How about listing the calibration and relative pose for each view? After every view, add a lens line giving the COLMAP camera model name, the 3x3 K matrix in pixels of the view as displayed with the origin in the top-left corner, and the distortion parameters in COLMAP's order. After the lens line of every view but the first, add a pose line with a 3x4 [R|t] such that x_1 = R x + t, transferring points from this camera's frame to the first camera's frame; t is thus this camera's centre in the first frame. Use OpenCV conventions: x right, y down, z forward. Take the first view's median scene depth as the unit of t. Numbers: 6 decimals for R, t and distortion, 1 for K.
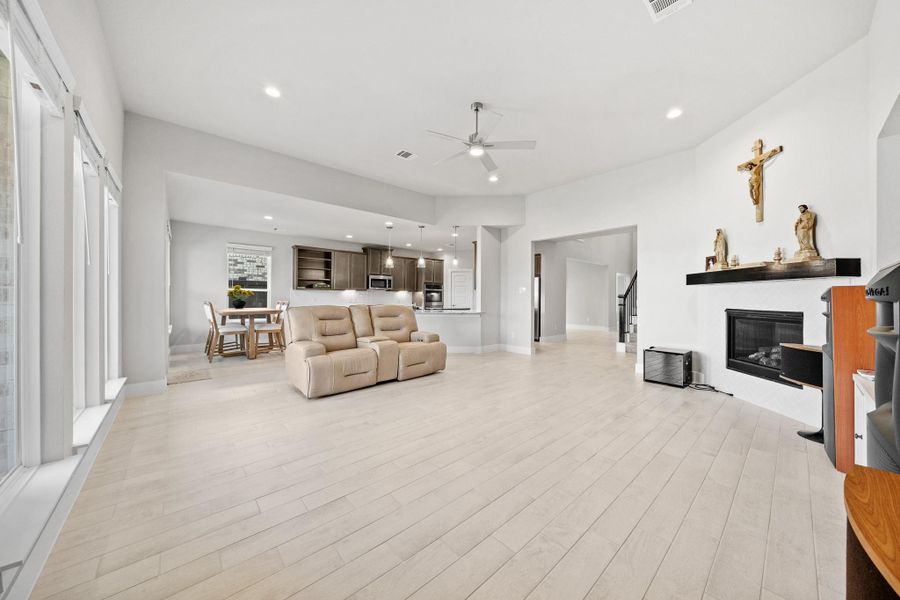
lens RADIAL K [[309.5, 0, 455.0], [0, 309.5, 297.9], [0, 0, 1]] dist [-0.000349, -0.000006]
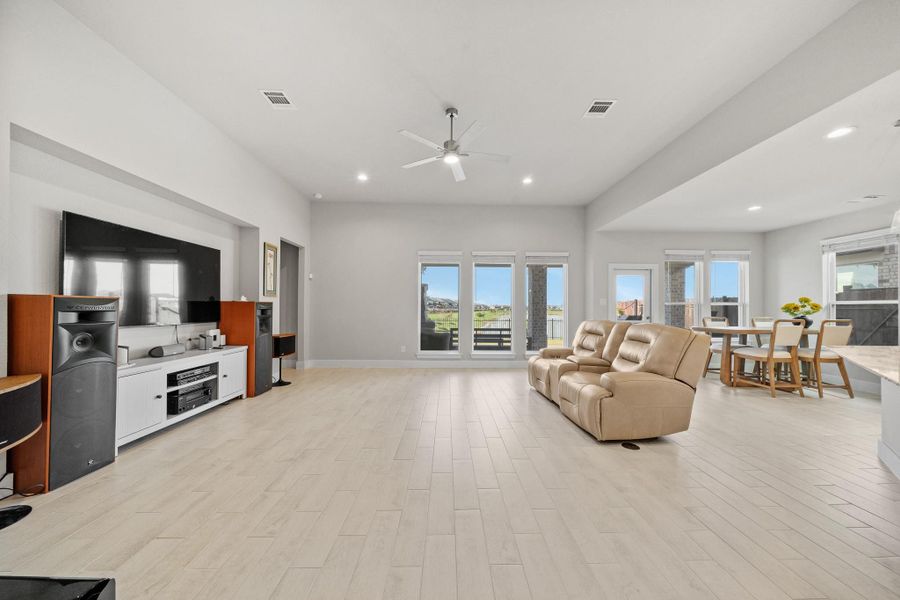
lens RADIAL K [[309.5, 0, 455.0], [0, 309.5, 297.9], [0, 0, 1]] dist [-0.000349, -0.000006]
pose [[-0.669541, -0.030244, -0.742159, 0.472045], [-0.012521, 0.999488, -0.029435, -0.007287], [0.742669, -0.010416, -0.669577, 0.998979]]
